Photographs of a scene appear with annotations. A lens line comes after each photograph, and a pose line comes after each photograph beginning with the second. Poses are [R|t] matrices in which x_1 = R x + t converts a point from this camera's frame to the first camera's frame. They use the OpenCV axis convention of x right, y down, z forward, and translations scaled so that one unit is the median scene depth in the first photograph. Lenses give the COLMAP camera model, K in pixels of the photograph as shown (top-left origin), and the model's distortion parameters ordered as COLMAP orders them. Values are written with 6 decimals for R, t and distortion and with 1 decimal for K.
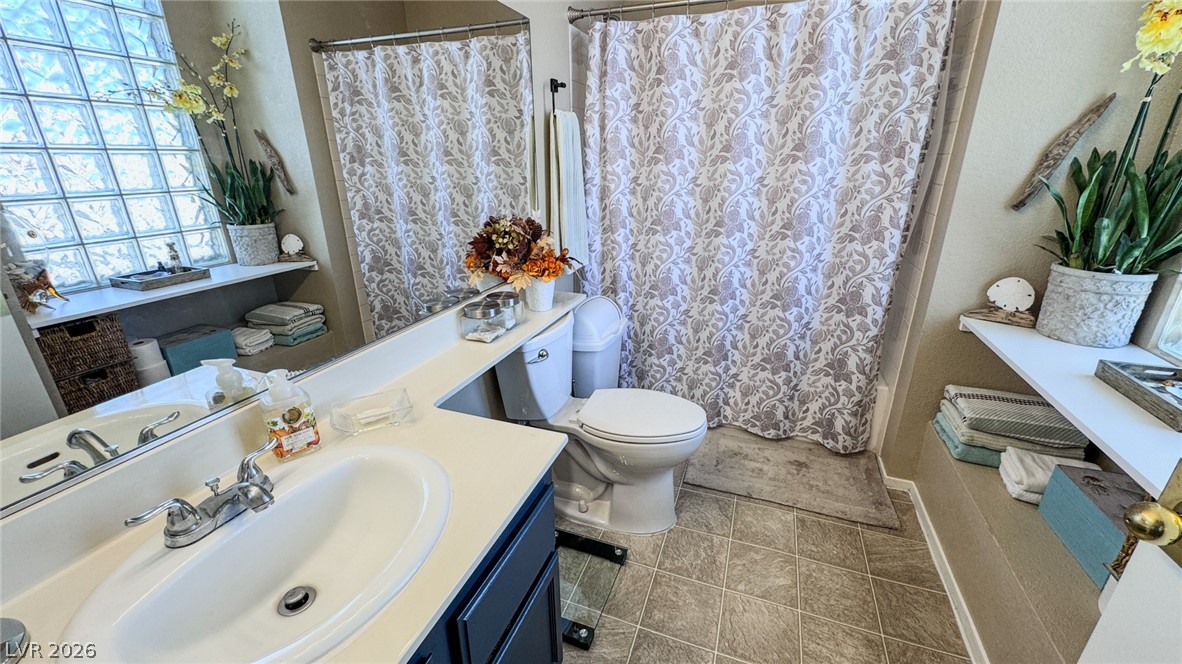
lens RADIAL K [[472.2, 0, 591.0], [0, 472.2, 332.0], [0, 0, 1]] dist [-0.002511, -0.000262]
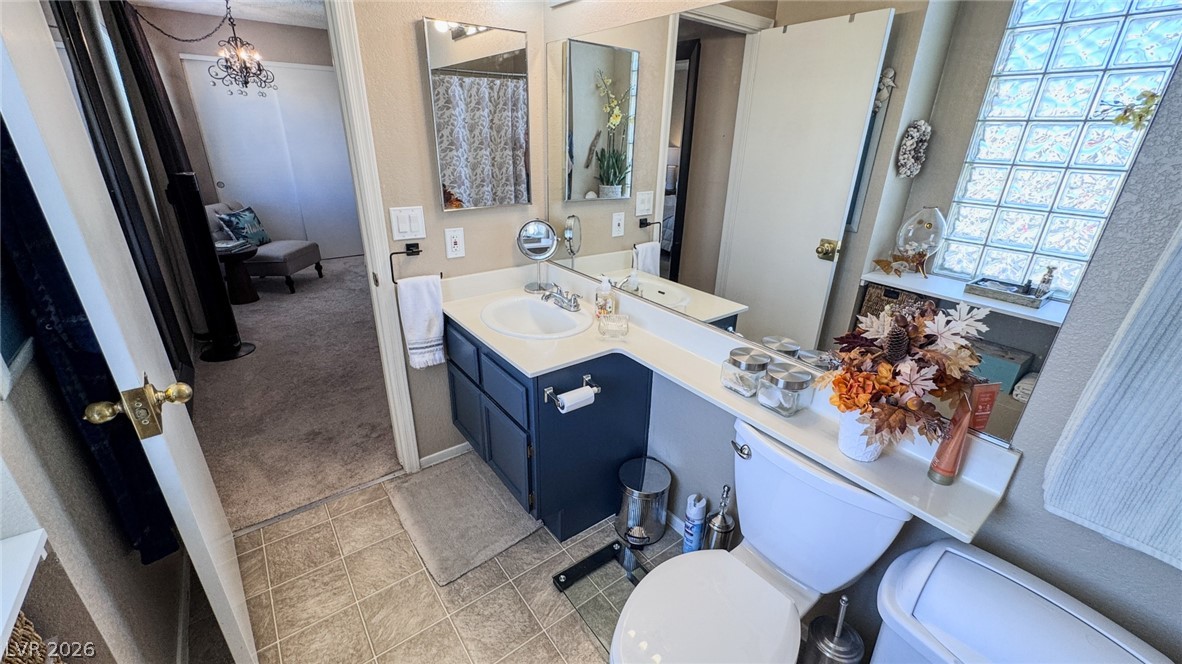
lens RADIAL K [[472.2, 0, 591.0], [0, 472.2, 332.0], [0, 0, 1]] dist [-0.002511, -0.000262]
pose [[0.534063, -0.299492, 0.790620, -1.784385], [0.268311, 0.946851, 0.177430, 0.203985], [-0.801739, 0.117374, 0.586036, -0.653837]]
